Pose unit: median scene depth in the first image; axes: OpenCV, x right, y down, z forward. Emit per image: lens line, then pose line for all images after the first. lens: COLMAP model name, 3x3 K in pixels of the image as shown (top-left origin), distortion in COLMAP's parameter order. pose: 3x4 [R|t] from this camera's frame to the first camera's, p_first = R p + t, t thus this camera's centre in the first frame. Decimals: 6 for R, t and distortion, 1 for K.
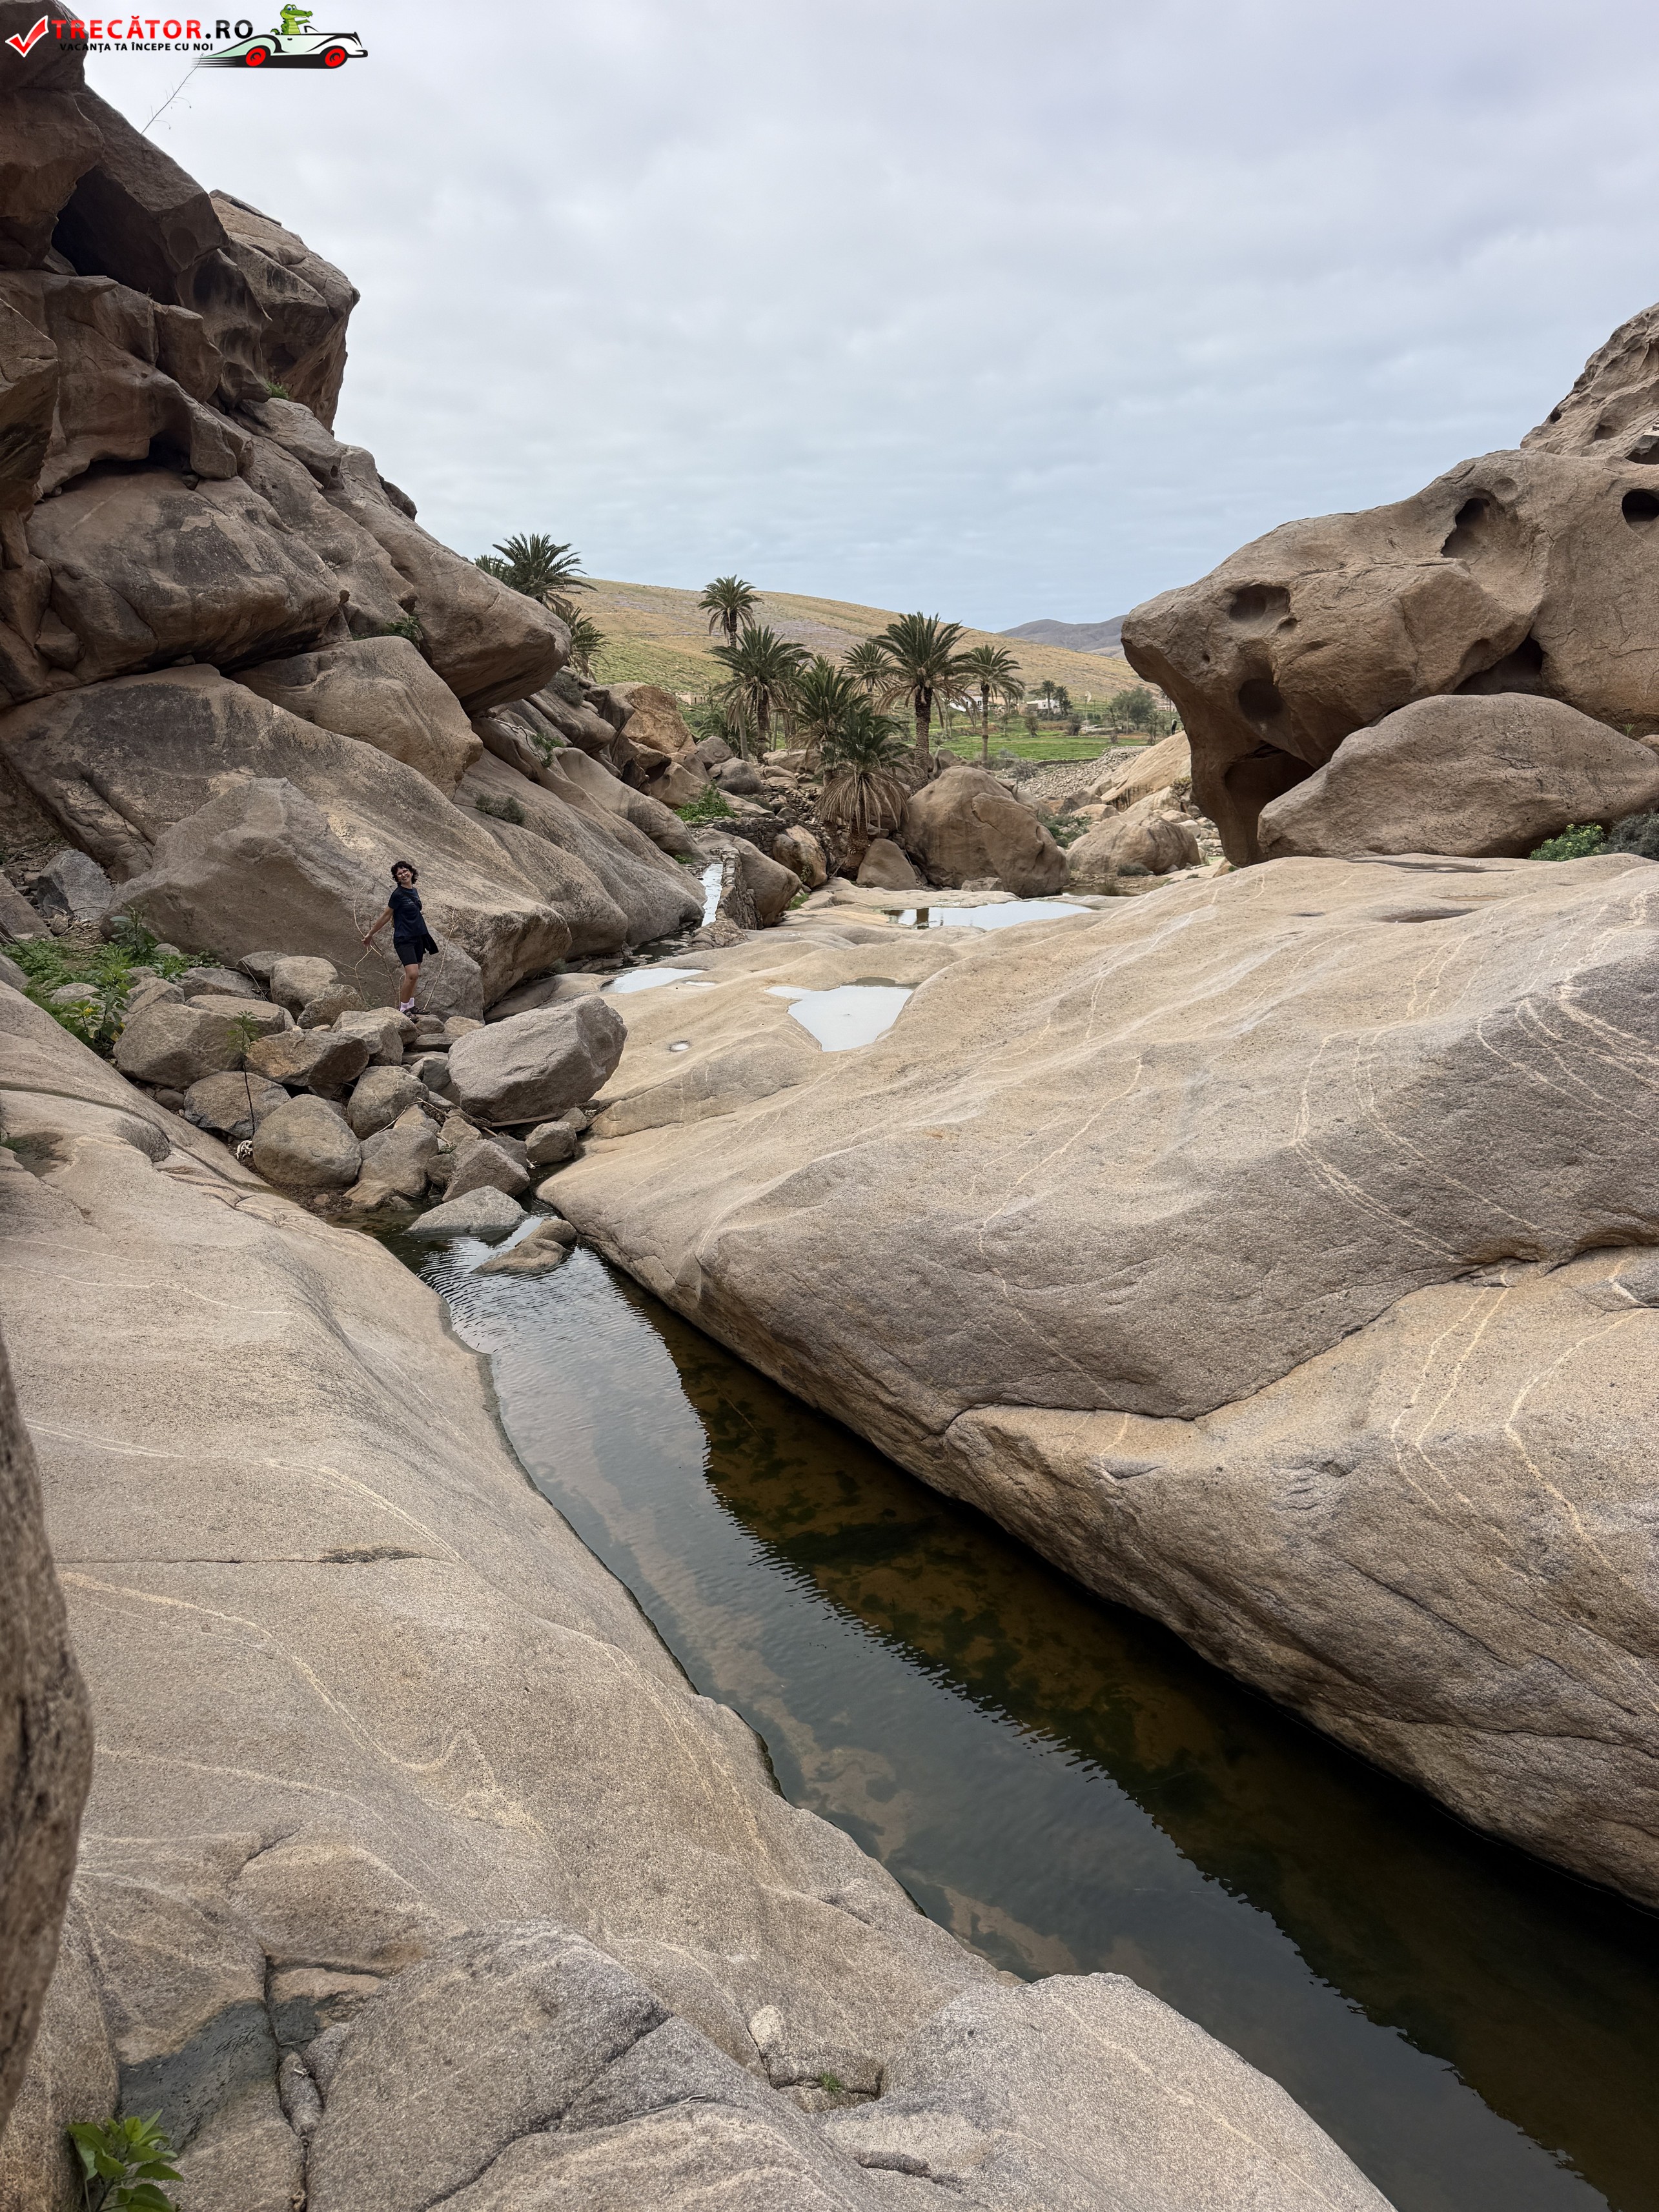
lens RADIAL K [[1542.4, 0, 839.4], [0, 1542.4, 1128.2], [0, 0, 1]] dist [0.108947, -0.154714]
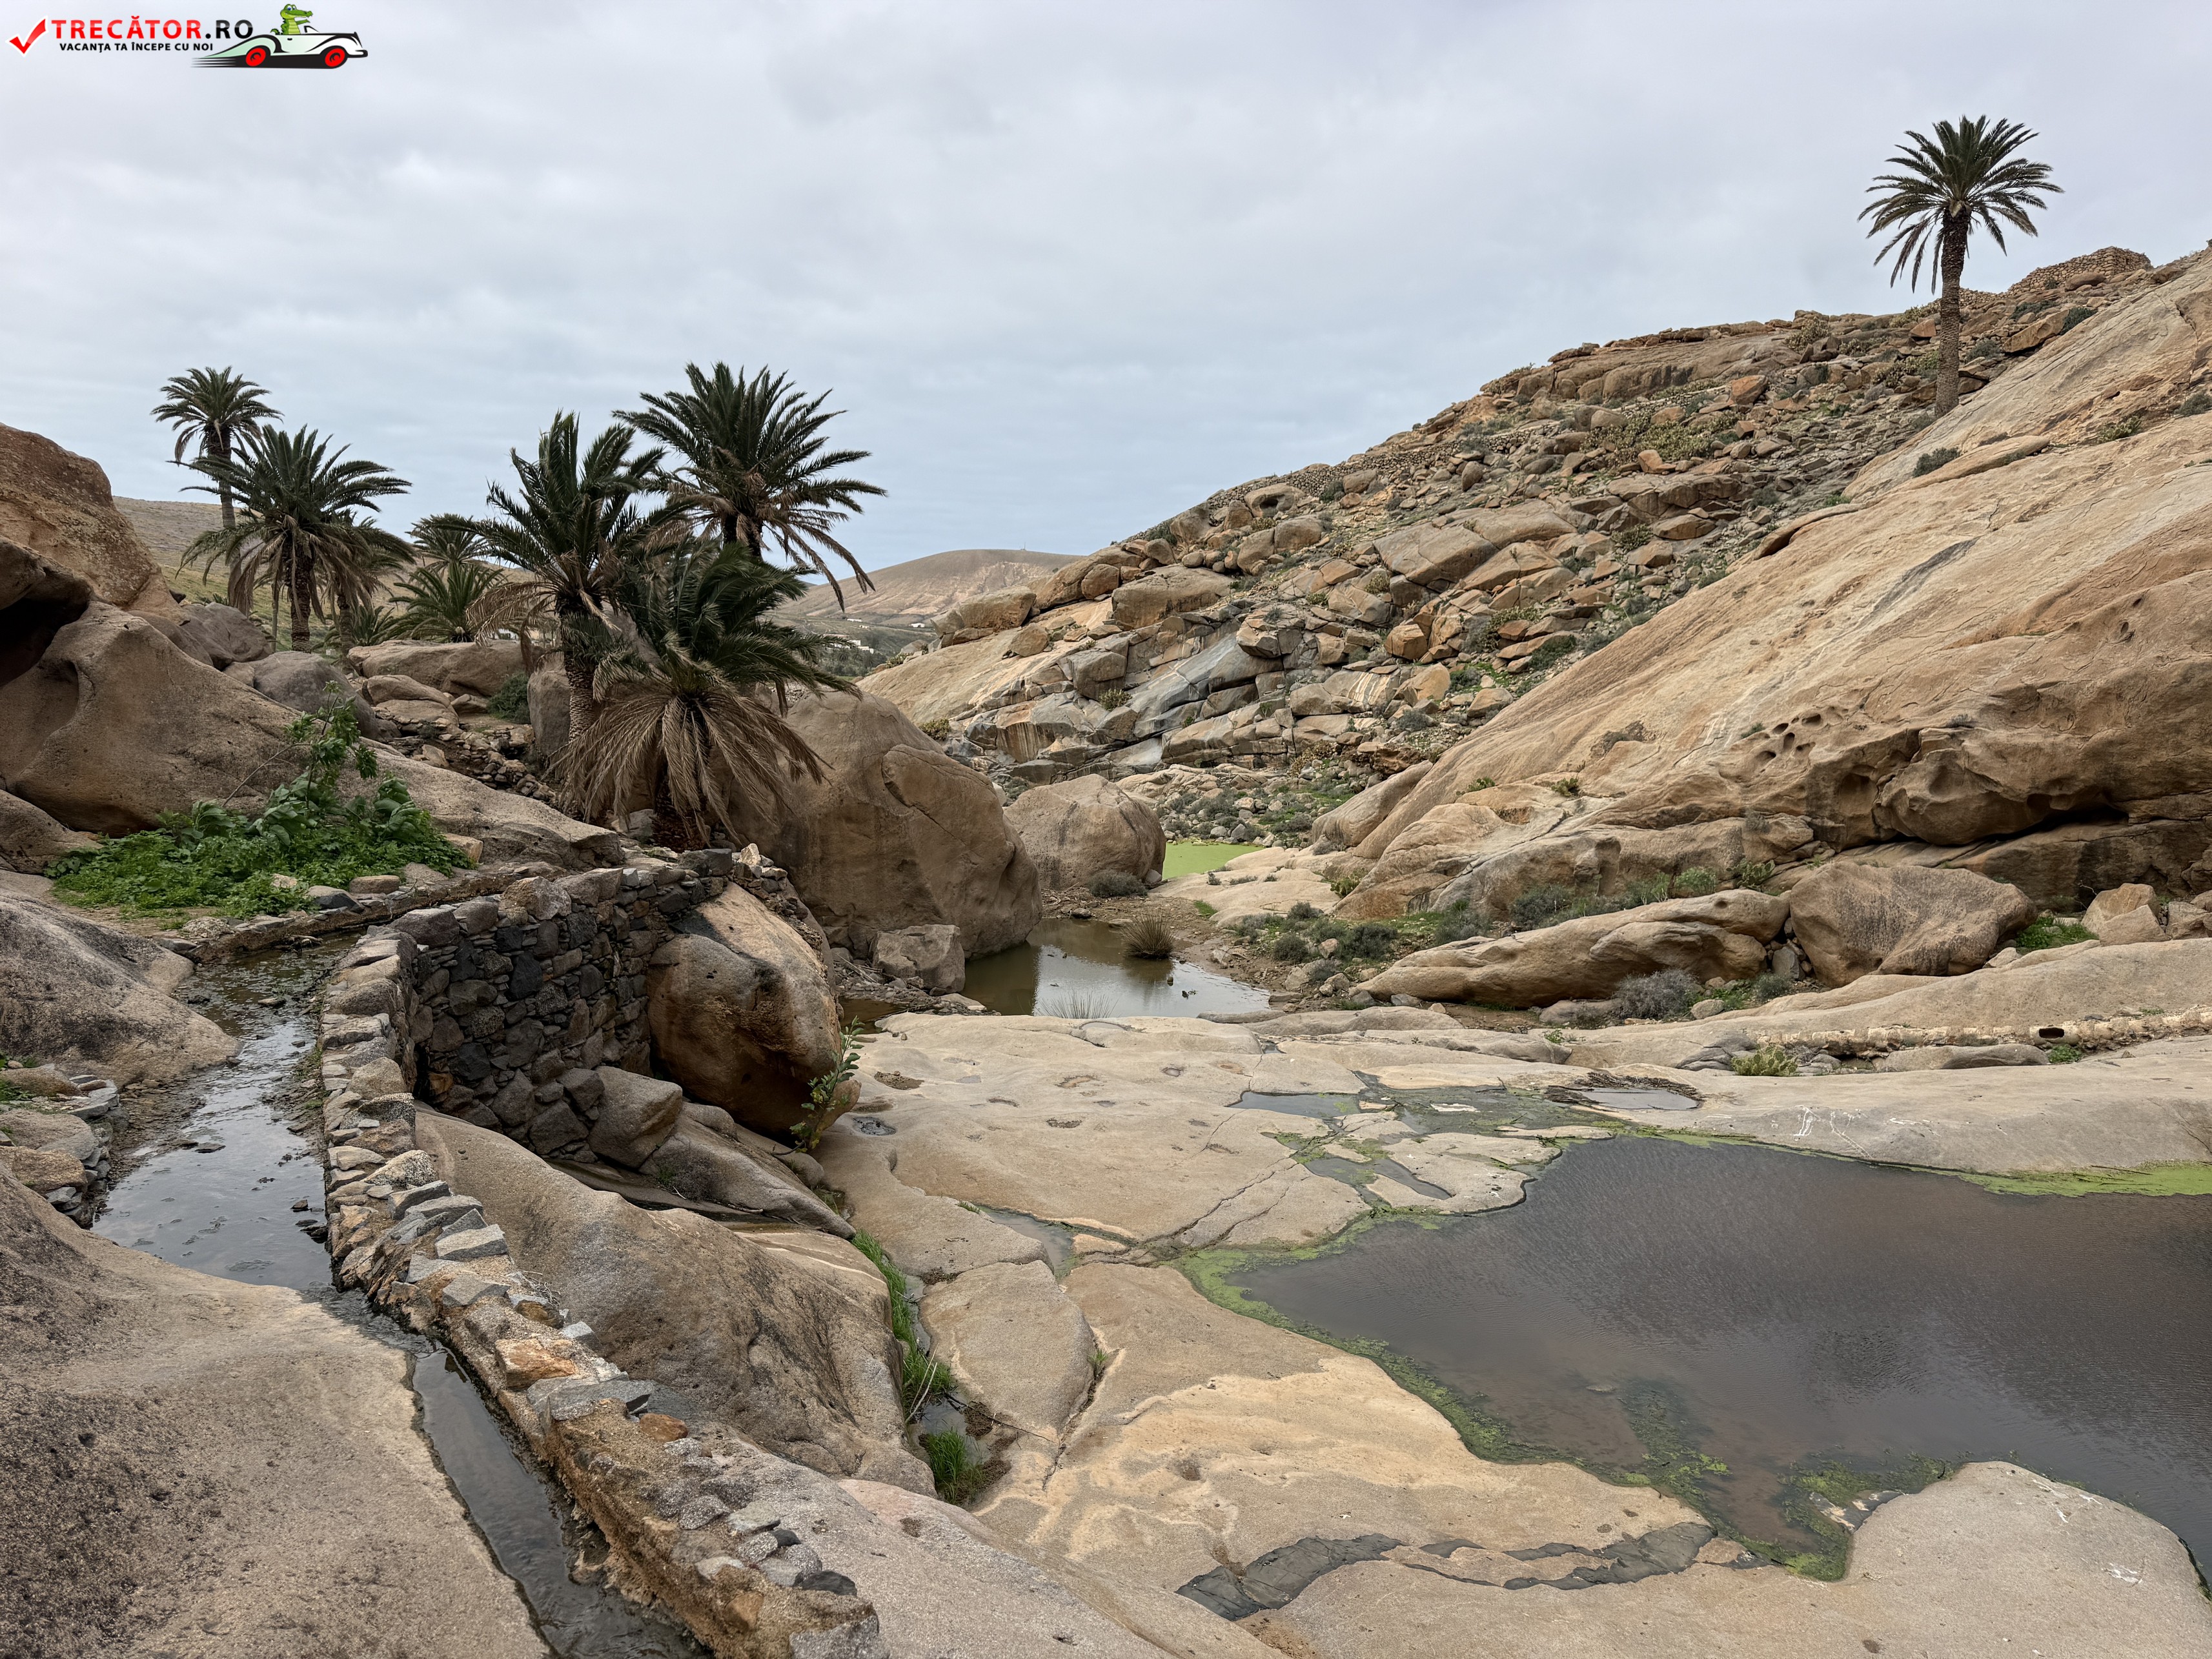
lens RADIAL K [[1542.4, 0, 1087.9], [0, 1542.4, 859.4], [0, 0, 1]] dist [0.108947, -0.154714]
pose [[0.898816, -0.026030, 0.437552, -0.160545], [0.084093, 0.989932, -0.113853, -0.330716], [-0.430183, 0.139127, 0.891956, 1.503823]]
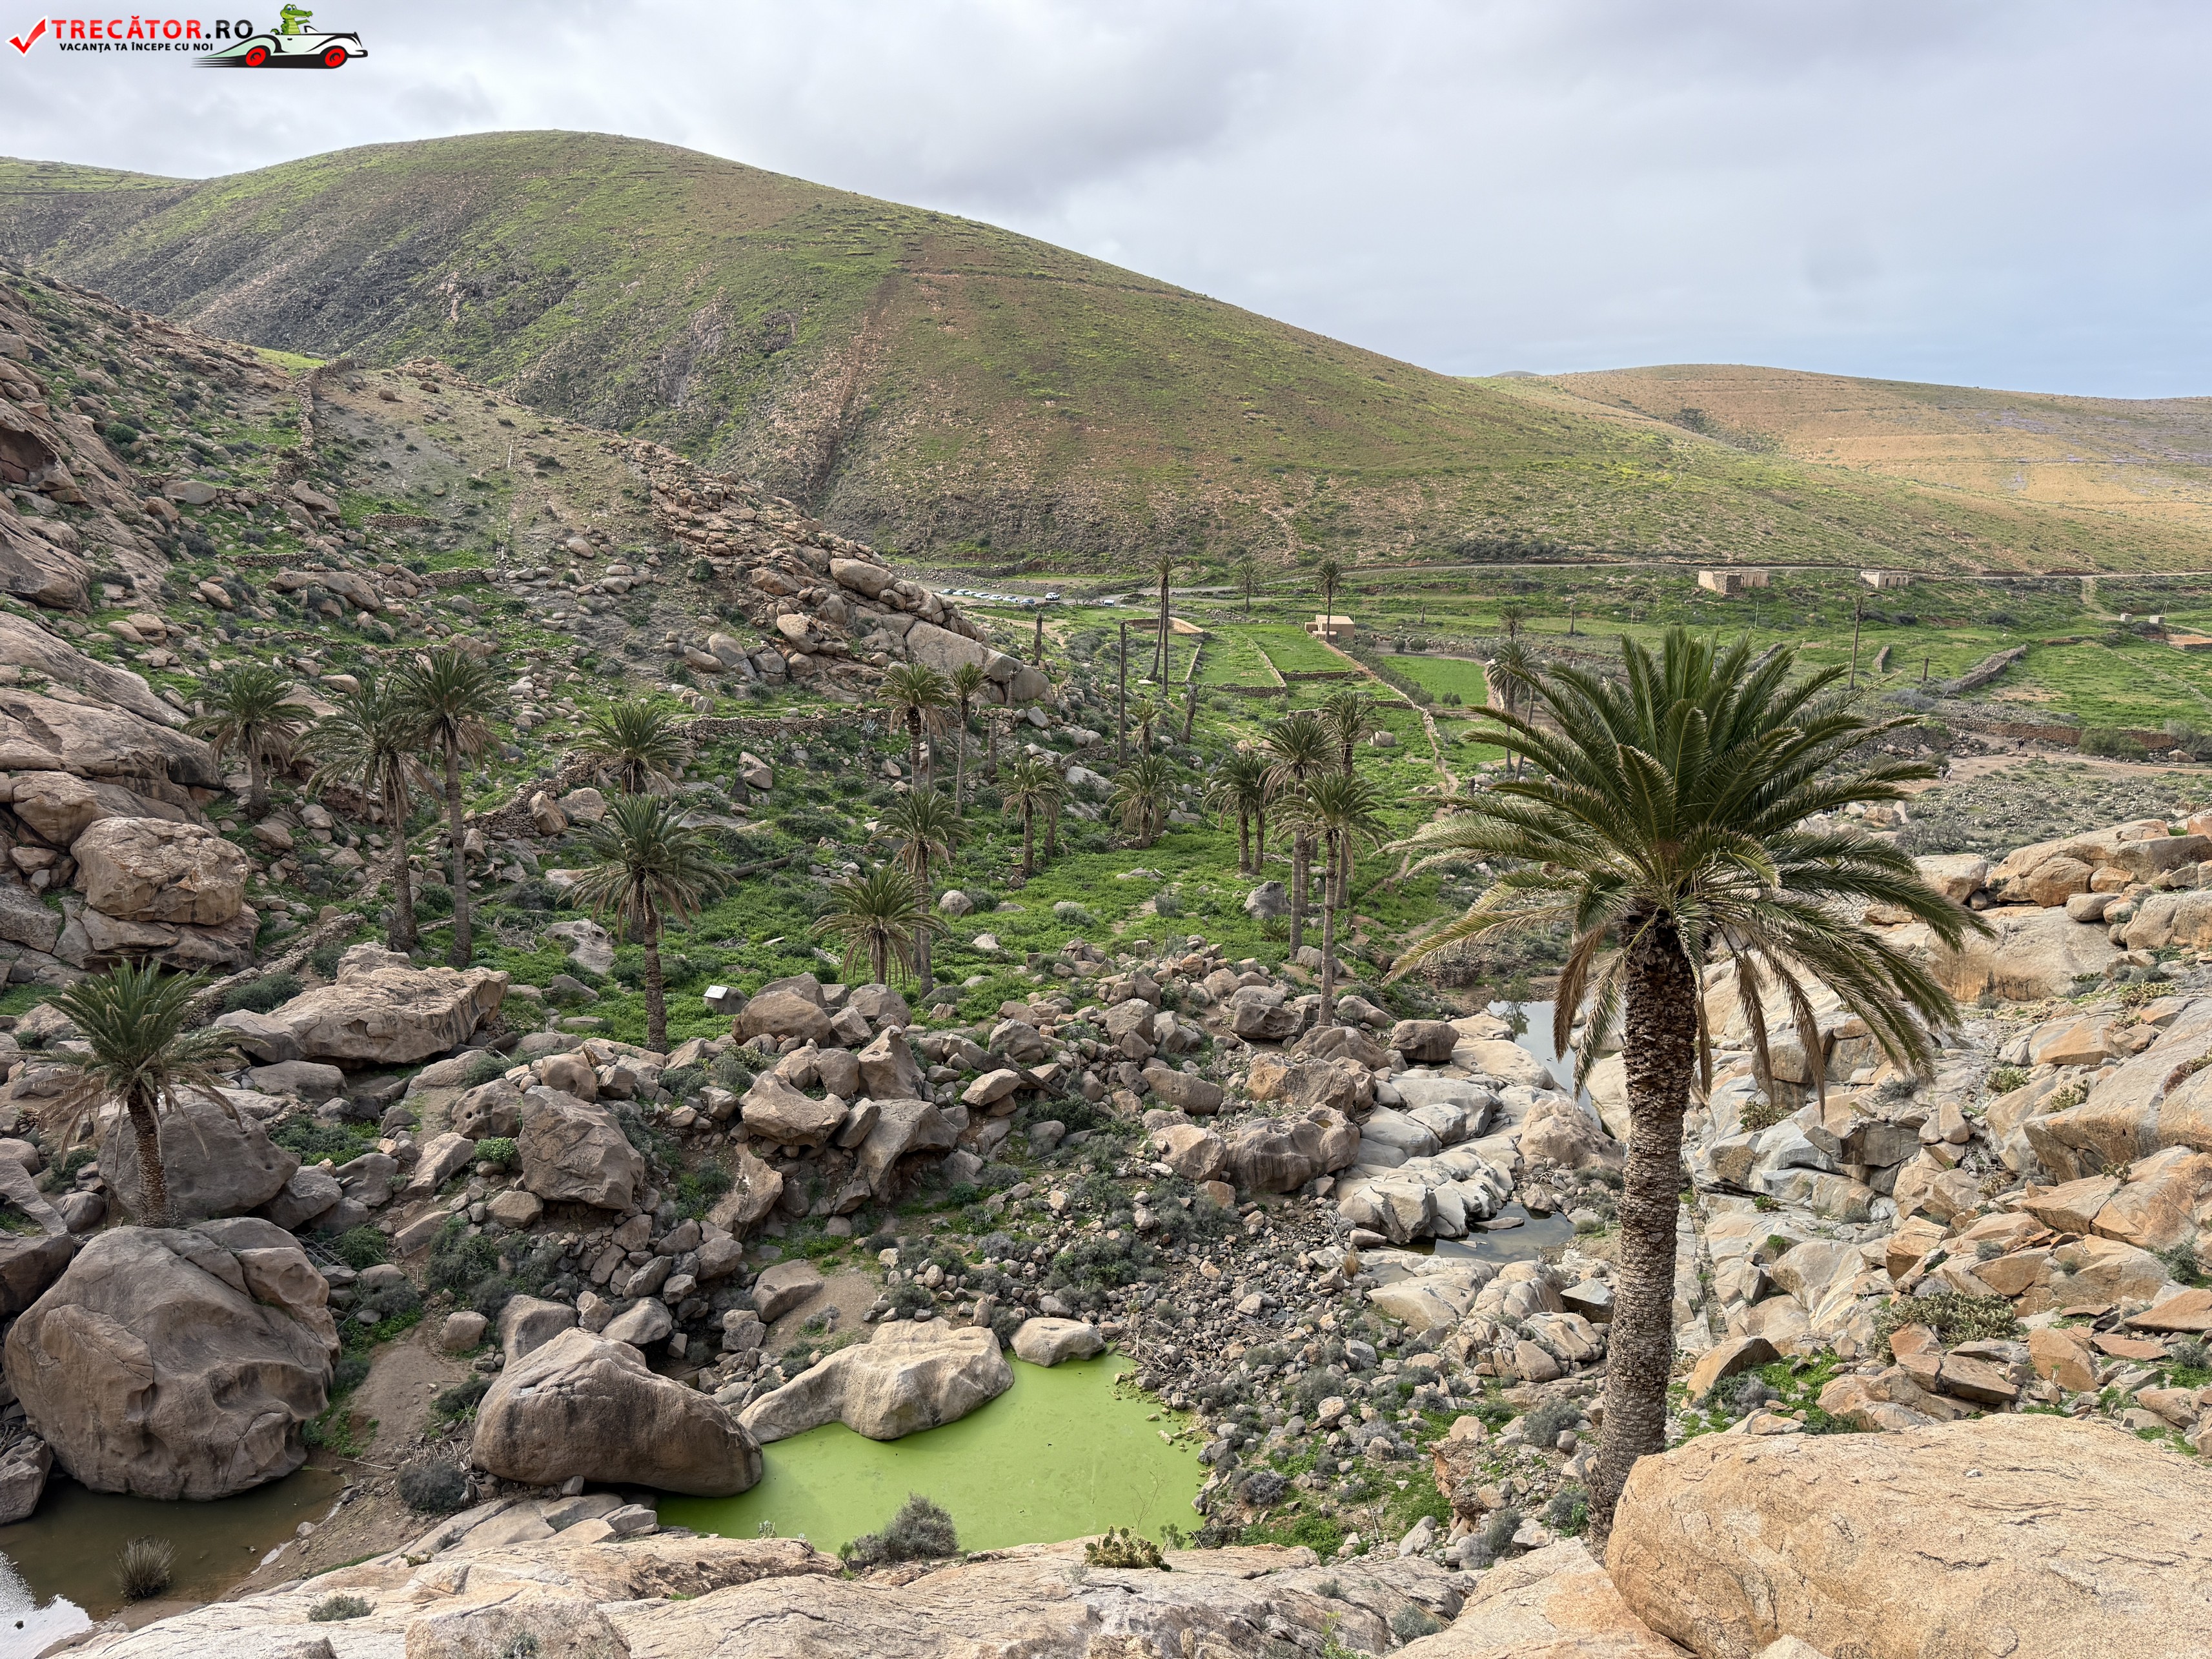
lens RADIAL K [[1542.4, 0, 1089.4], [0, 1542.4, 833.9], [0, 0, 1]] dist [0.108947, -0.154714]
pose [[0.753720, 0.167971, -0.635368, 1.873858], [-0.199136, 0.979707, 0.022774, -1.250247], [0.626300, 0.109359, 0.771874, 2.049549]]
